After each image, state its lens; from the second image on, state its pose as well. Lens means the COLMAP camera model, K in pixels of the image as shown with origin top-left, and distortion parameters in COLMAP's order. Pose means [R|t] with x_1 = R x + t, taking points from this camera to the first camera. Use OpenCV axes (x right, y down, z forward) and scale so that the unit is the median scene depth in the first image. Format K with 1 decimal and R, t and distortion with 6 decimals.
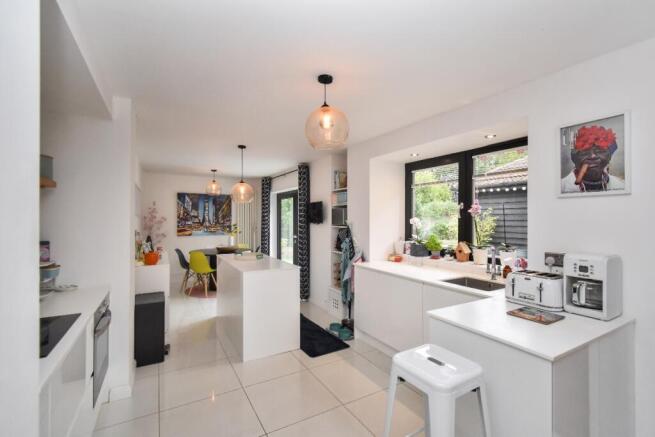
lens RADIAL K [[292.0, 0, 322.7], [0, 292.0, 217.7], [0, 0, 1]] dist [-0.000974, -0.000027]
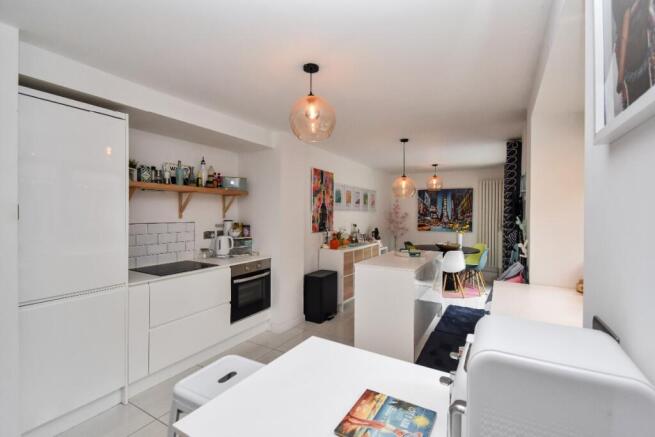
lens RADIAL K [[292.0, 0, 322.7], [0, 292.0, 217.7], [0, 0, 1]] dist [-0.000974, -0.000027]
pose [[0.489255, 0.012871, -0.872046, 0.269424], [-0.001325, 0.999901, 0.014014, 0.001436], [0.872140, -0.005701, 0.489223, 0.172272]]
